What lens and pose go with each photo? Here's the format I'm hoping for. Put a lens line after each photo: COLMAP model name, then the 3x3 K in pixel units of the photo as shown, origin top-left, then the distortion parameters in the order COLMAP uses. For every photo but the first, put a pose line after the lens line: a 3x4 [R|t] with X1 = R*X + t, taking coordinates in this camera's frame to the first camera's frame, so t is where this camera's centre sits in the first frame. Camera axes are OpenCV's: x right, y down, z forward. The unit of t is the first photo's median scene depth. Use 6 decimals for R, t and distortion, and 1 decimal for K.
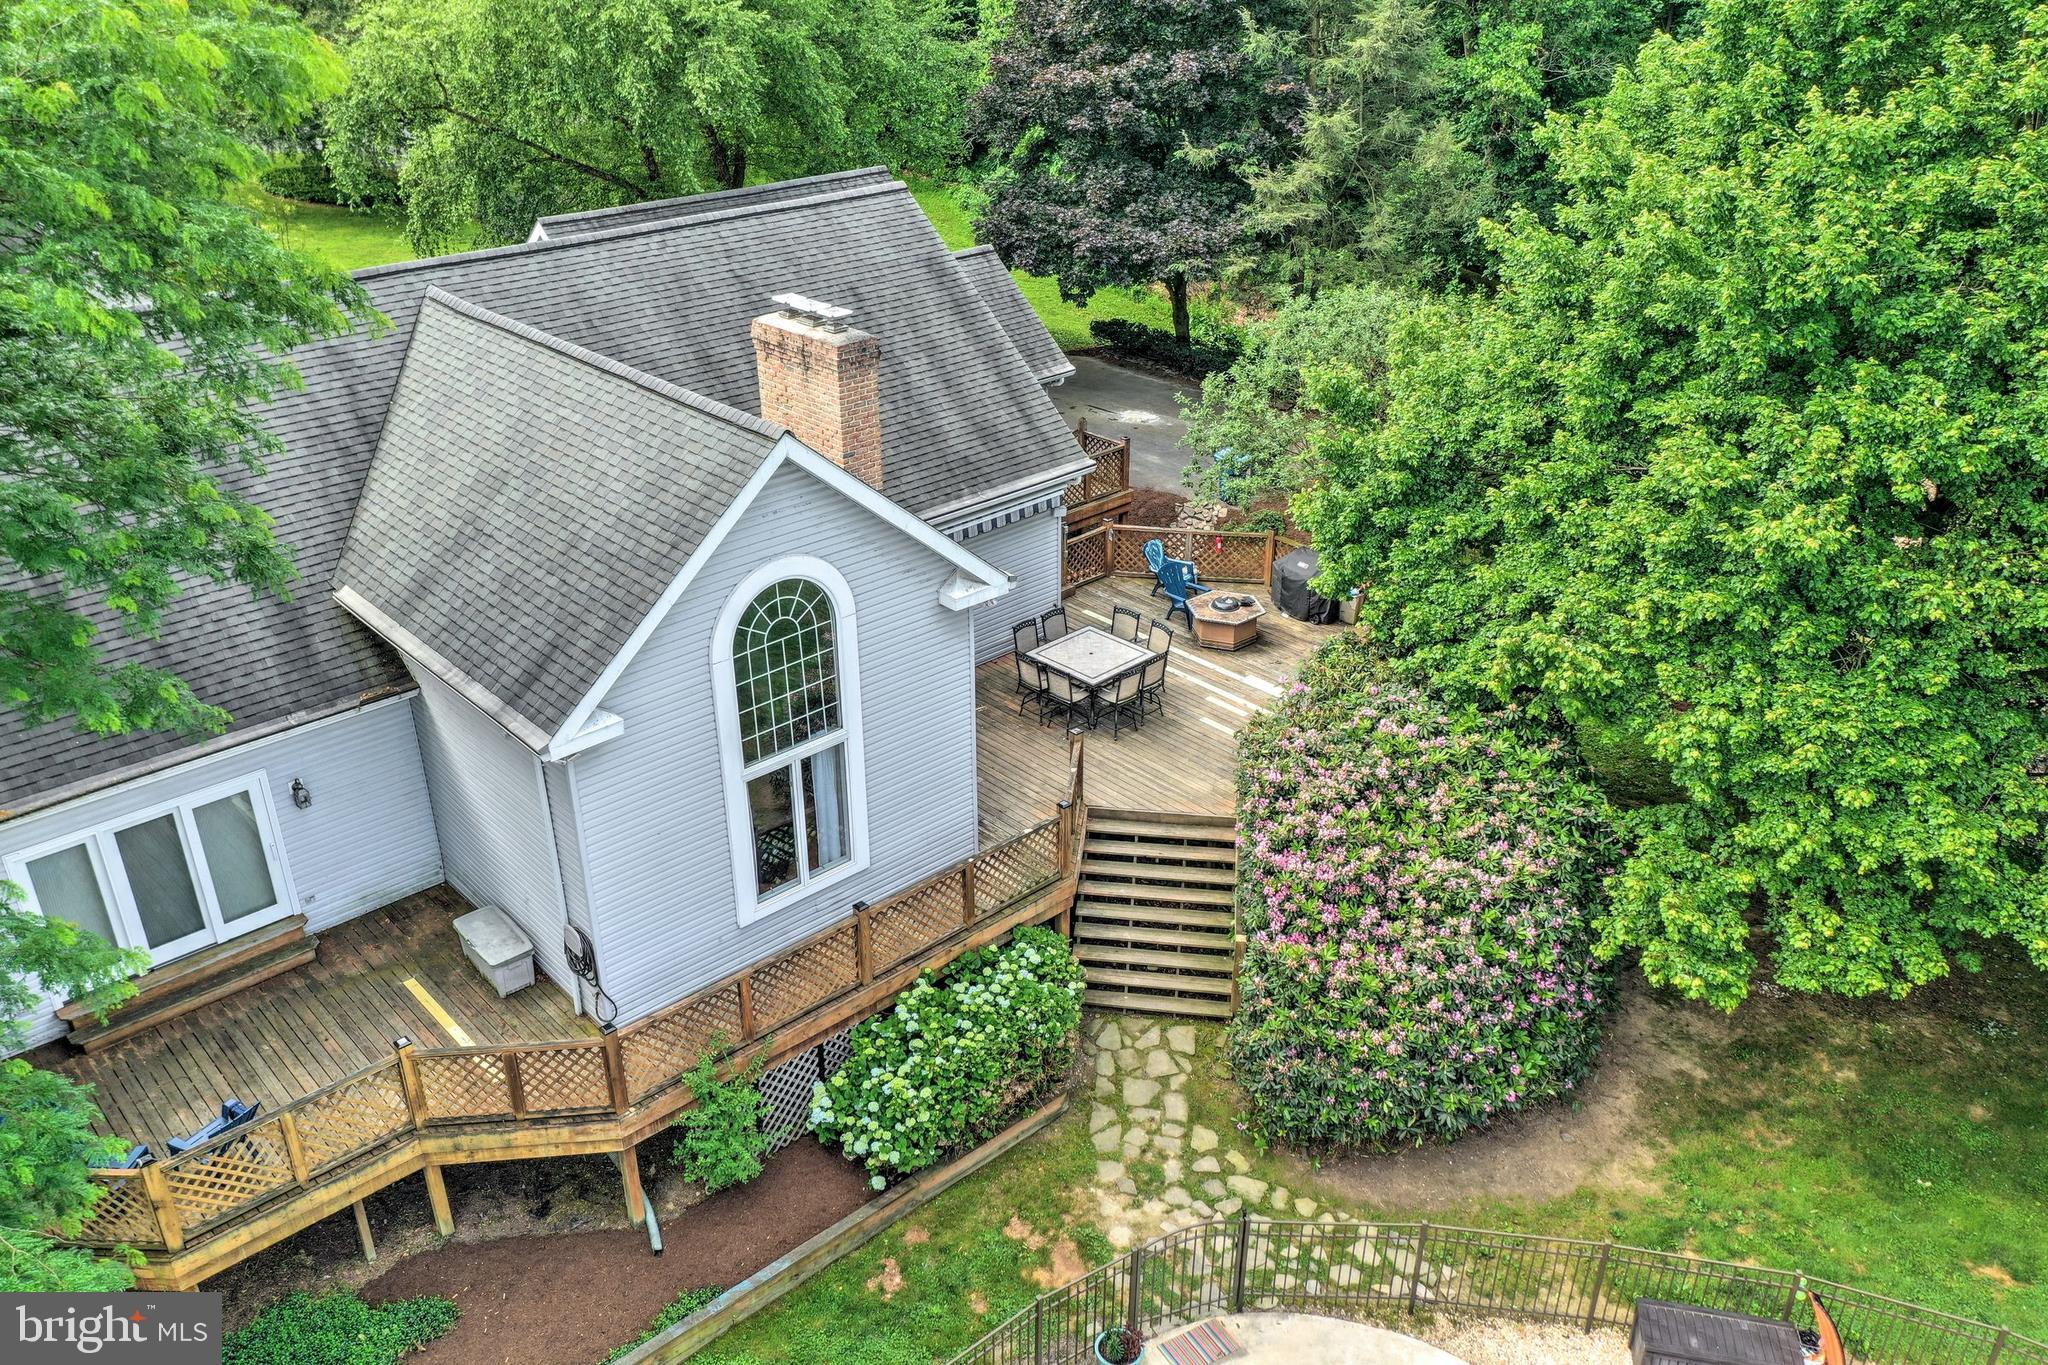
lens RADIAL K [[1605.4, 0, 1026.6], [0, 1605.4, 681.6], [0, 0, 1]] dist [-0.002640, 0.005315]
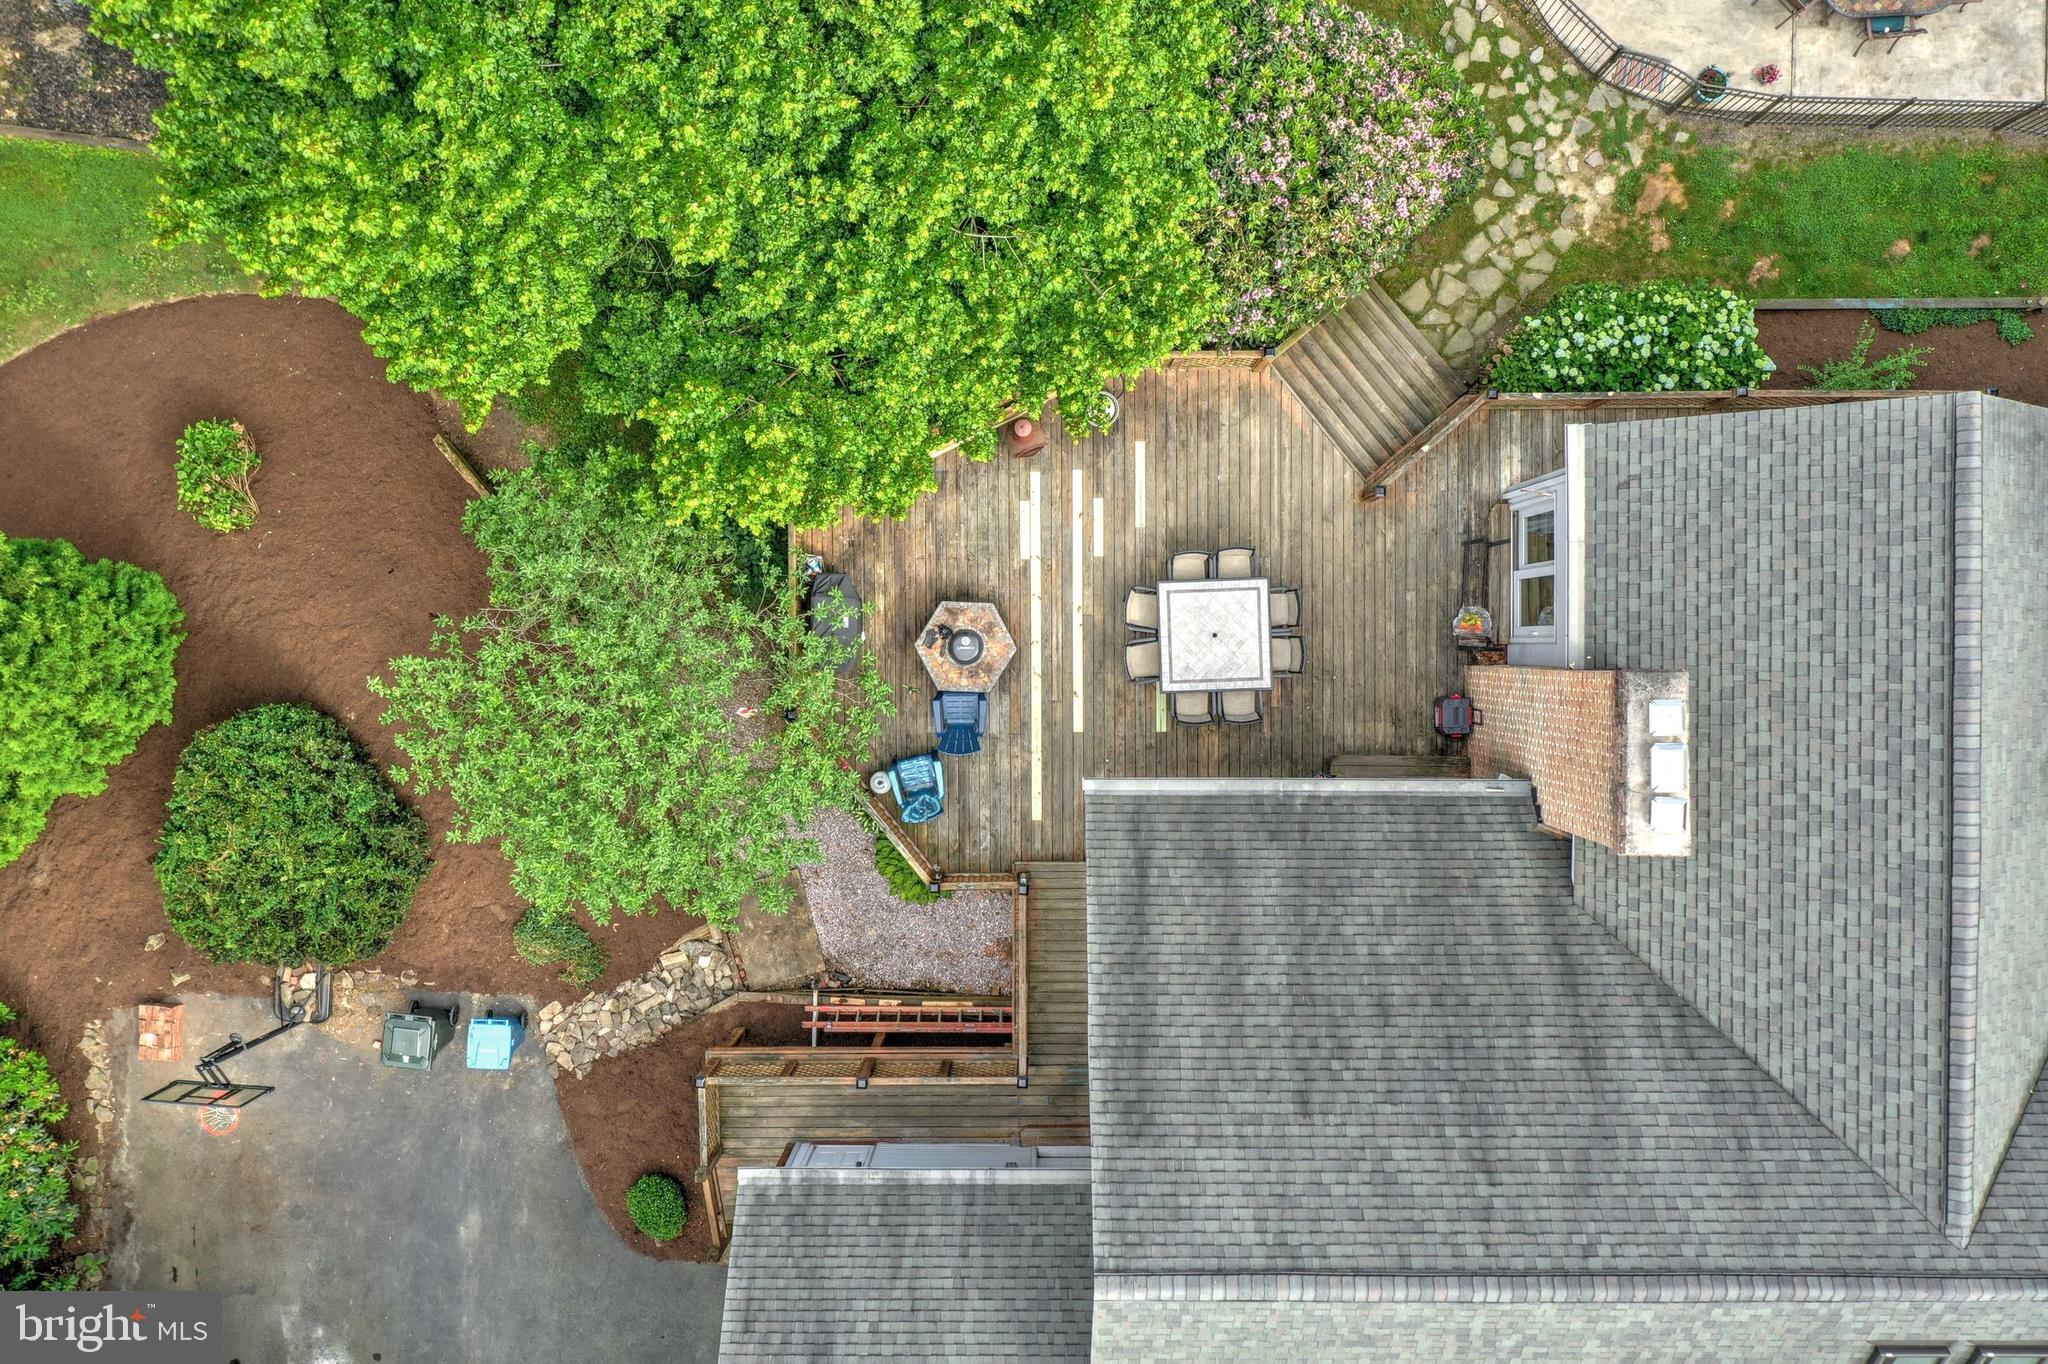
lens RADIAL K [[1605.4, 0, 1039.9], [0, 1605.4, 693.6], [0, 0, 1]] dist [-0.002640, 0.005315]
pose [[-0.737385, -0.675311, -0.014800, 0.134211], [0.327687, -0.376796, 0.866398, -1.073486], [-0.590665, 0.634019, 0.499134, 0.851721]]
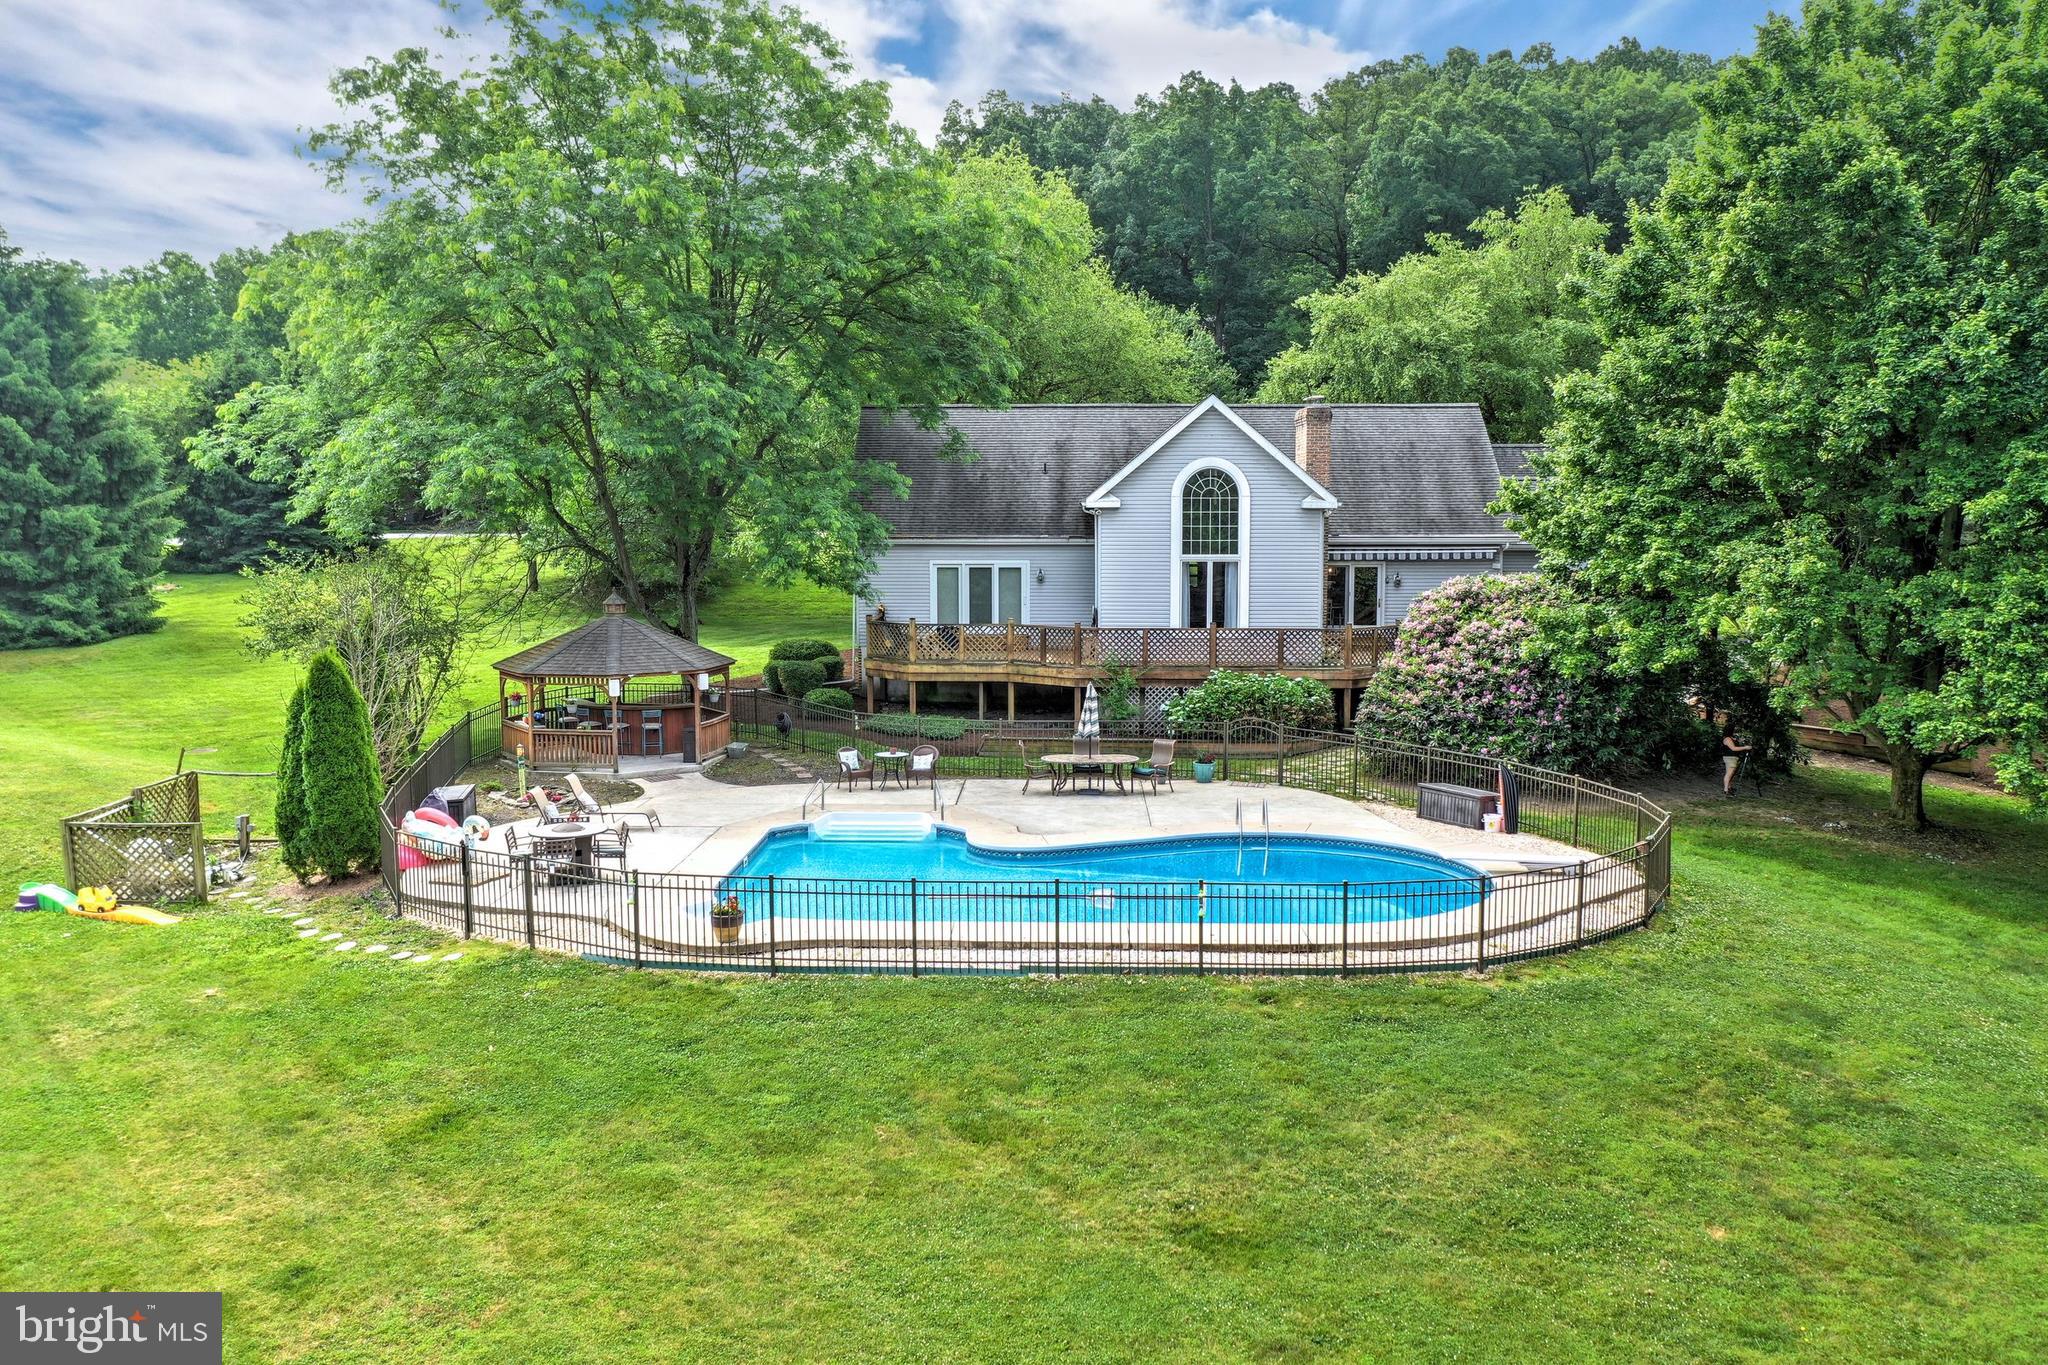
lens RADIAL K [[1605.4, 0, 1029.8], [0, 1605.4, 674.6], [0, 0, 1]] dist [-0.002640, 0.005315]
pose [[0.723231, 0.076254, -0.686383, 1.155740], [-0.319482, 0.918083, -0.234639, 0.763181], [0.612264, 0.388985, 0.688348, -0.553428]]
